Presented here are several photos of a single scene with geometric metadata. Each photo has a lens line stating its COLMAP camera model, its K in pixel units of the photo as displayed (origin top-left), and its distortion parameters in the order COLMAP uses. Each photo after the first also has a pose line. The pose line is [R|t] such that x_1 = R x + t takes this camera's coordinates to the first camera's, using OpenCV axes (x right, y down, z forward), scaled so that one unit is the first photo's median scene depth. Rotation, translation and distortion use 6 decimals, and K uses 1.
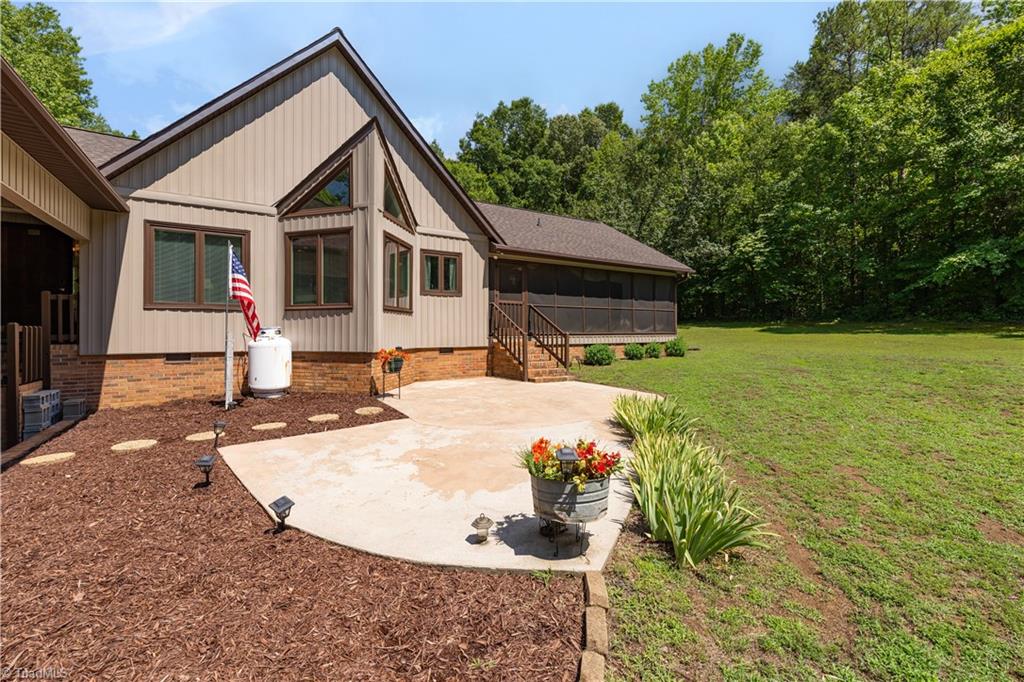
lens RADIAL K [[445.2, 0, 511.8], [0, 445.2, 322.7], [0, 0, 1]] dist [0.001945, 0.000114]
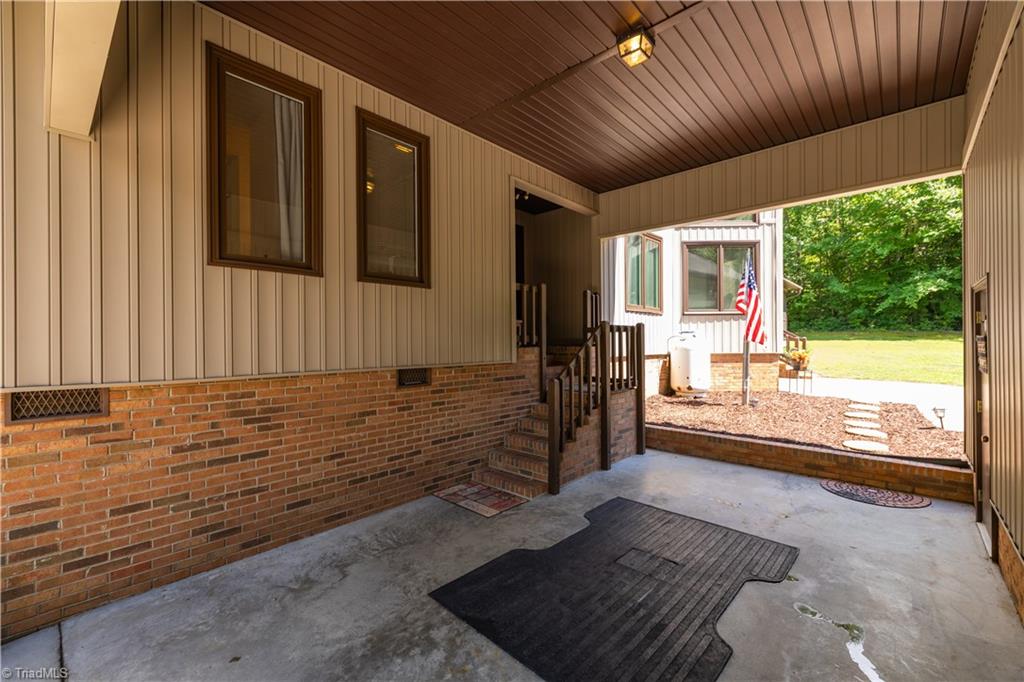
lens RADIAL K [[445.2, 0, 514.9], [0, 445.2, 336.3], [0, 0, 1]] dist [0.001945, 0.000114]
pose [[0.962664, 0.002874, 0.270683, -0.959855], [-0.005393, 0.999949, 0.008564, 0.013578], [-0.270645, -0.009704, 0.962630, 0.072474]]
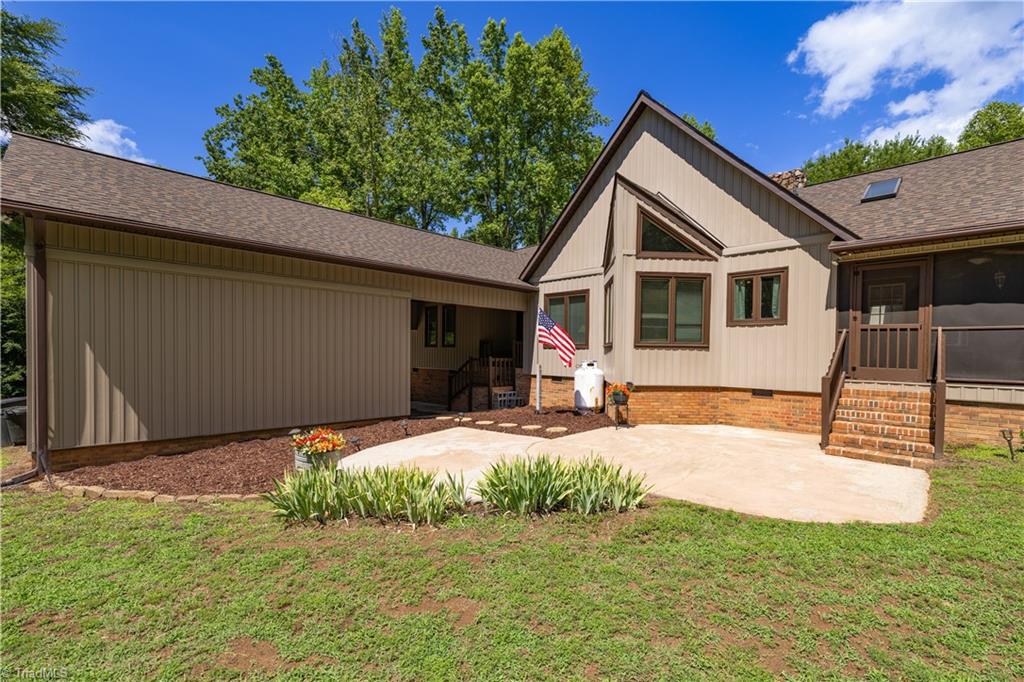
lens RADIAL K [[445.2, 0, 515.5], [0, 445.2, 363.4], [0, 0, 1]] dist [0.001945, 0.000114]
pose [[0.198624, 0.024794, -0.979762, 0.573489], [0.001894, 0.999668, 0.025682, -0.013042], [0.980074, -0.006956, 0.198511, 0.416294]]
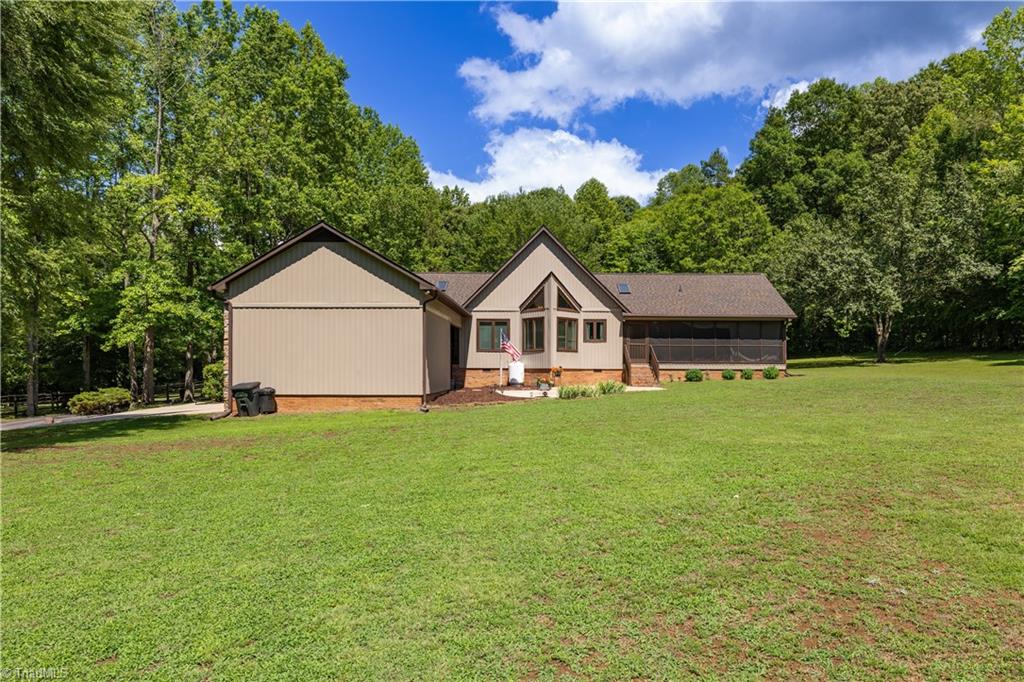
lens RADIAL K [[625.8, 0, 525.0], [0, 625.8, 368.8], [0, 0, 1]] dist [-0.004629, -0.000039]
pose [[0.839874, 0.004150, -0.542765, 1.101130], [0.005212, 0.999863, 0.015711, 0.011074], [0.542756, -0.016024, 0.839737, -1.506439]]
